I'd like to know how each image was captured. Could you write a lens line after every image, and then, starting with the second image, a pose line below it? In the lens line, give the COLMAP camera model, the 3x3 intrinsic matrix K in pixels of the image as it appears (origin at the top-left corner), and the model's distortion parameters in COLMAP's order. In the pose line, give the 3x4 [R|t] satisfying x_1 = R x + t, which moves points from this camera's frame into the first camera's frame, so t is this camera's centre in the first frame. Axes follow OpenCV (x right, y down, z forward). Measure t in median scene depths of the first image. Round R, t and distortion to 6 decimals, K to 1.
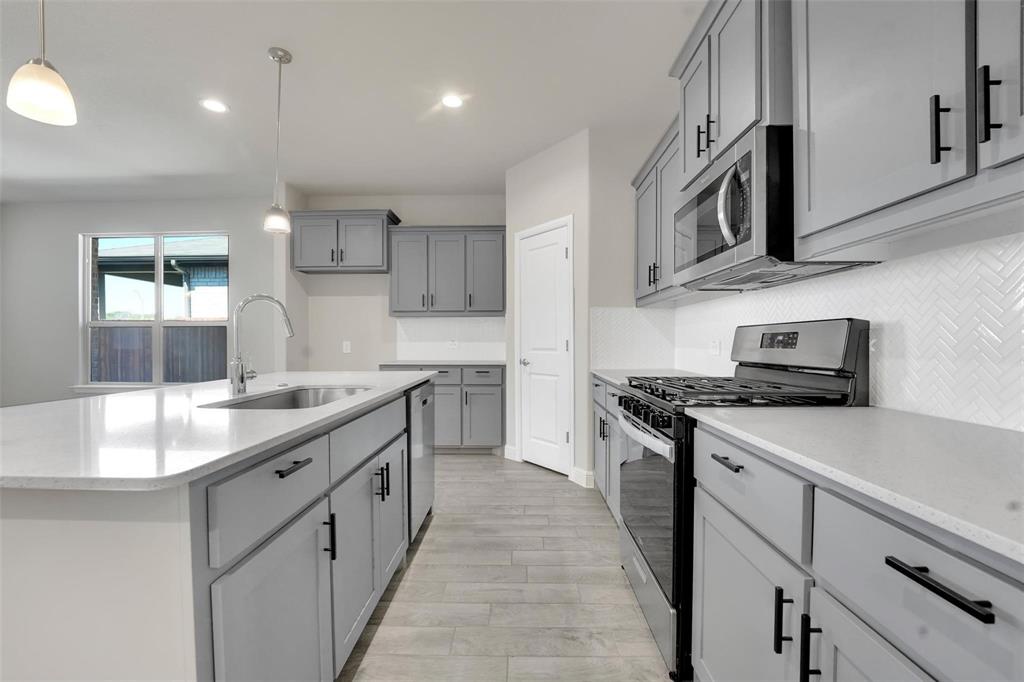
lens RADIAL K [[434.6, 0, 507.7], [0, 434.6, 345.9], [0, 0, 1]] dist [-0.011122, -0.000192]
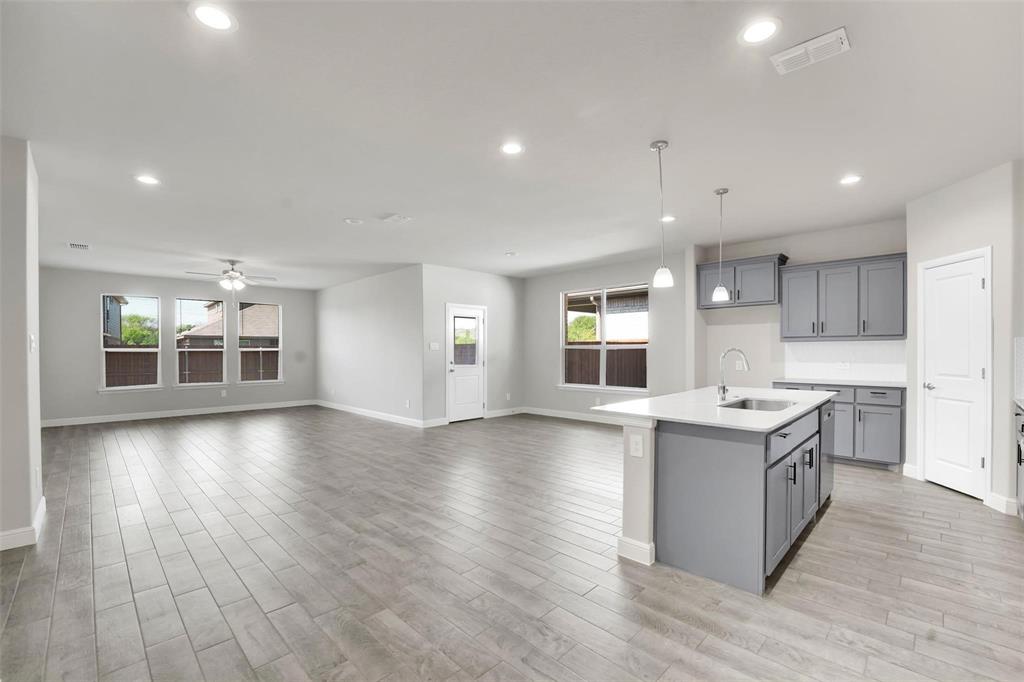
lens RADIAL K [[435.3, 0, 513.5], [0, 435.3, 354.3], [0, 0, 1]] dist [-0.025734, 0.001020]
pose [[0.729581, 0.006474, -0.683863, 0.007528], [-0.002823, 0.999975, 0.006455, -0.045573], [0.683888, -0.002779, 0.729581, -0.449429]]
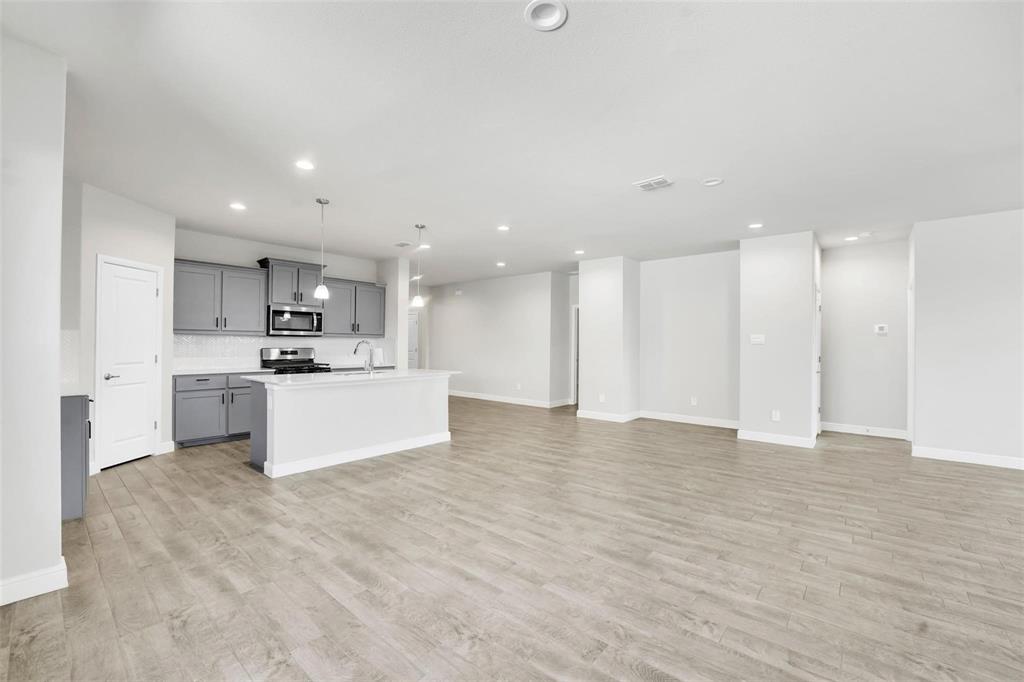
lens RADIAL K [[428.6, 0, 516.0], [0, 428.6, 344.1], [0, 0, 1]] dist [-0.019668, -0.000054]
pose [[-0.779451, -0.005703, 0.626437, -1.473733], [0.000010, 0.999958, 0.009116, -0.056206], [-0.626463, 0.007112, -0.779419, 1.223370]]
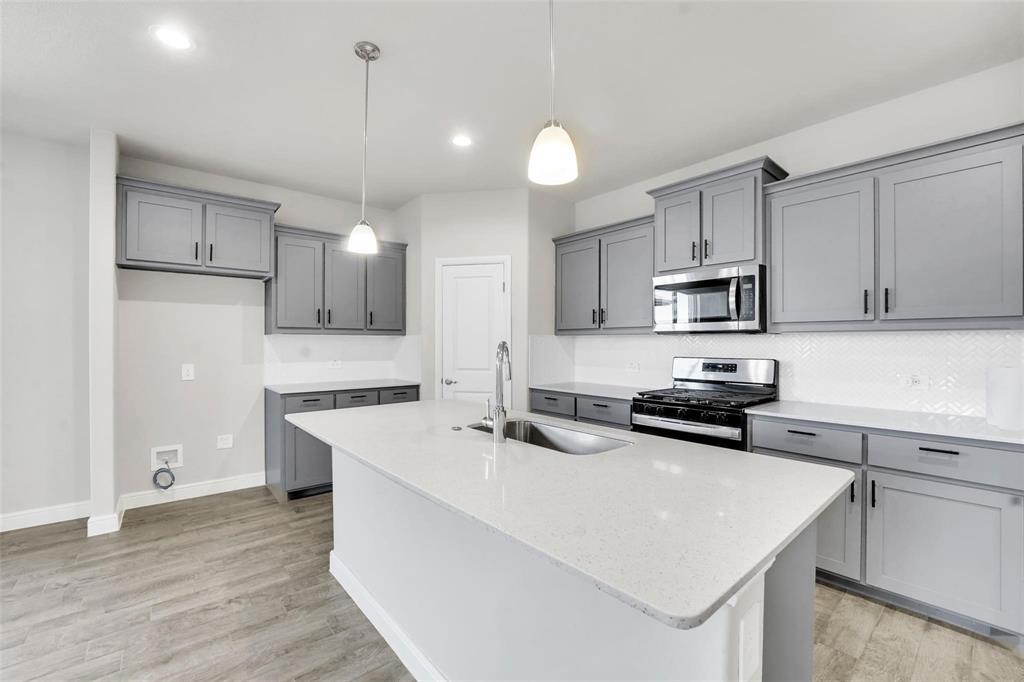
lens RADIAL K [[428.6, 0, 516.0], [0, 428.6, 344.1], [0, 0, 1]] dist [-0.019668, -0.000054]
pose [[0.747533, 0.002262, 0.664221, -0.553931], [0.004279, 0.999957, -0.008221, -0.046739], [-0.664211, 0.008987, 0.747491, 0.107883]]
